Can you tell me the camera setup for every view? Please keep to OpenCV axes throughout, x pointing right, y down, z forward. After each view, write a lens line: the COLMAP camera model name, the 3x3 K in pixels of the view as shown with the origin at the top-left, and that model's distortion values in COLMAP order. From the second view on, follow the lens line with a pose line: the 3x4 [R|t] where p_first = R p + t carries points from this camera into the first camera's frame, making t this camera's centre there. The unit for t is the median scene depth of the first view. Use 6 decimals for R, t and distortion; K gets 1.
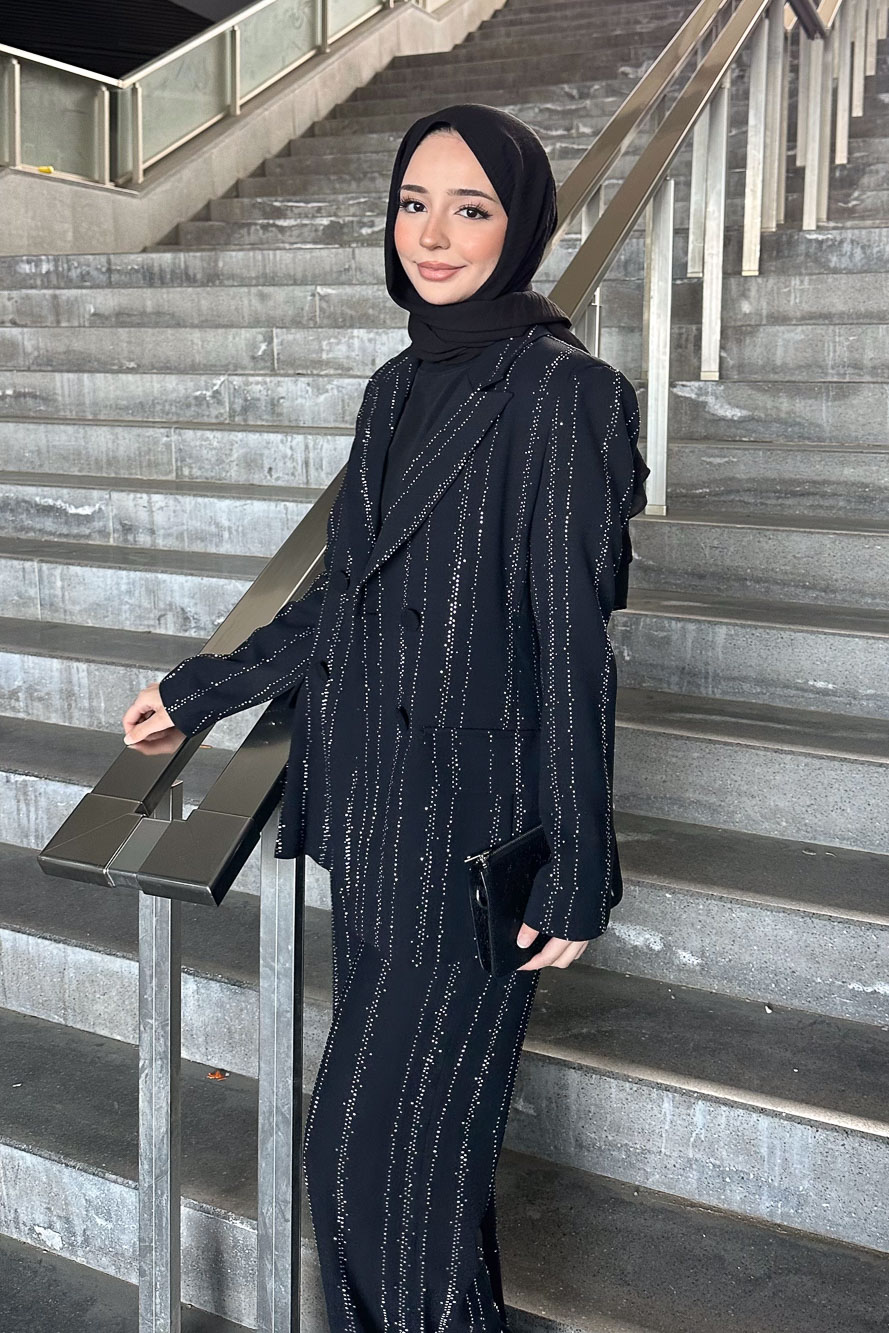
lens RADIAL K [[1243.4, 0, 469.7], [0, 1243.4, 464.2], [0, 0, 1]] dist [0.155906, -0.245610]
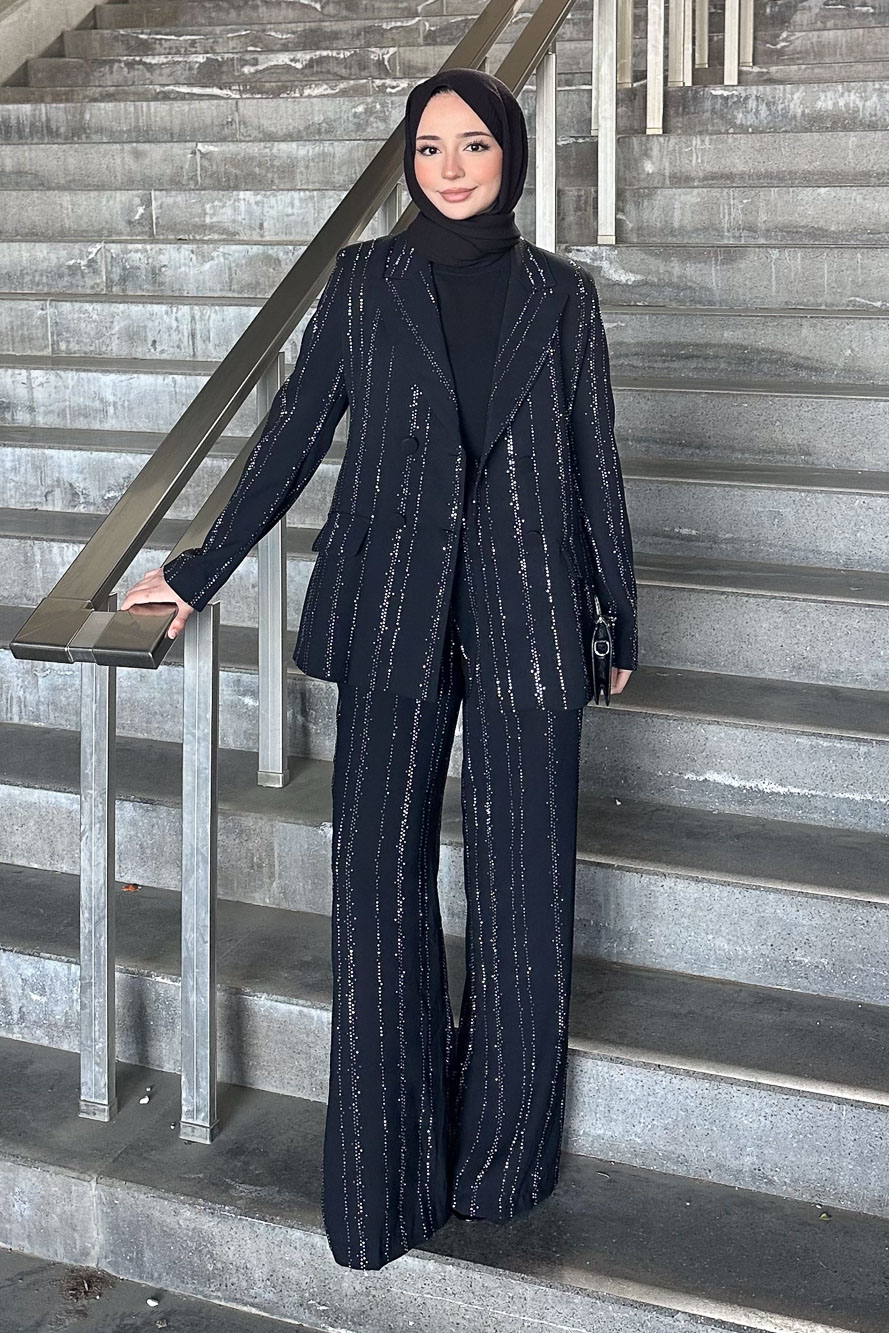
lens RADIAL K [[1652.5, 0, 483.2], [0, 1652.5, 289.2], [0, 0, 1]] dist [0.178408, -0.360226]
pose [[0.998095, -0.014058, 0.060076, 0.013827], [0.015726, 0.999502, -0.027368, 0.002167], [-0.059661, 0.028261, 0.997819, -0.254940]]
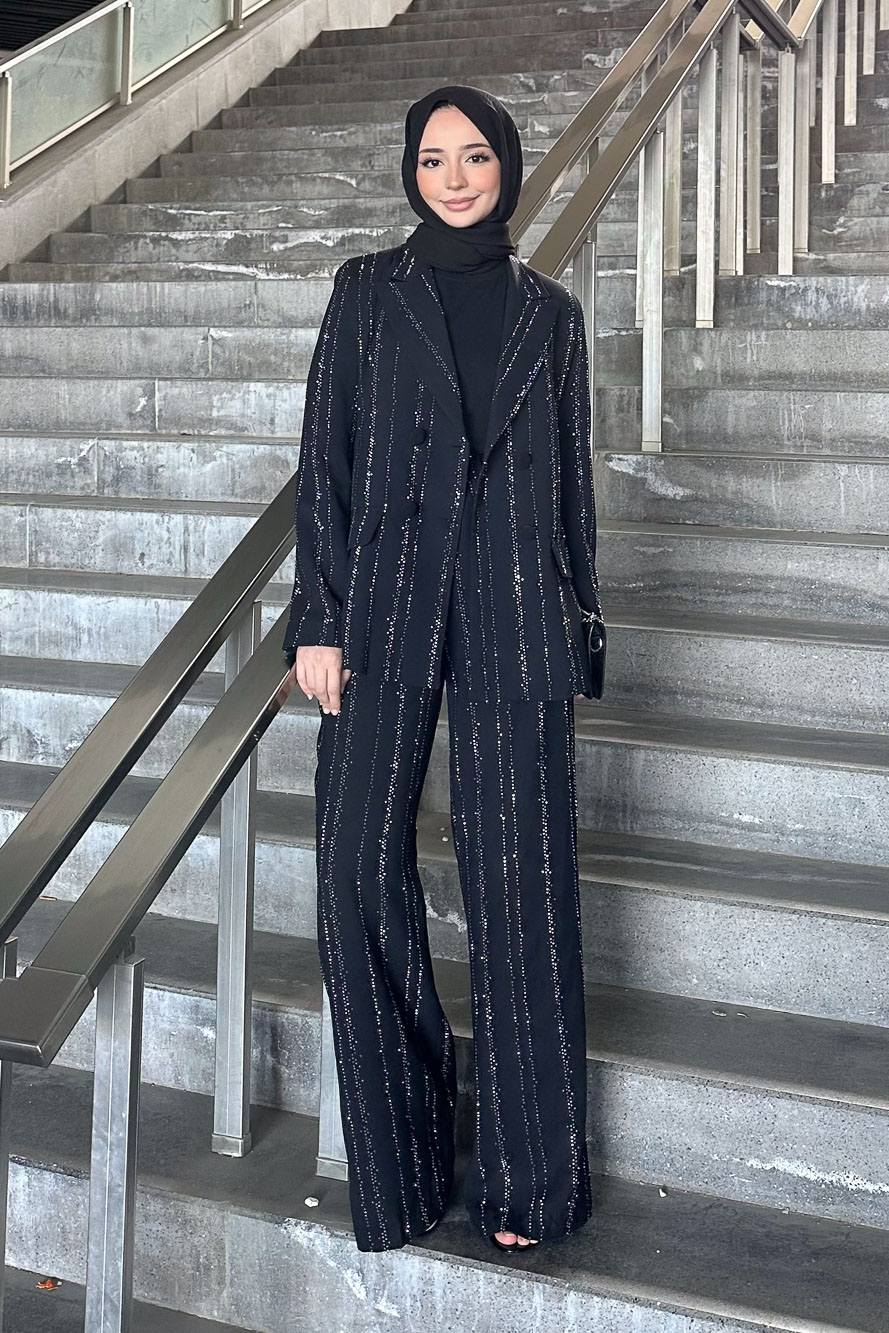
lens RADIAL K [[1620.9, 0, 502.6], [0, 1620.9, 274.3], [0, 0, 1]] dist [0.172951, -0.333305]
pose [[0.999039, 0.007155, 0.043239, 0.031689], [-0.001138, 0.990488, -0.137597, -0.028641], [-0.043813, 0.137416, 0.989544, -0.125520]]
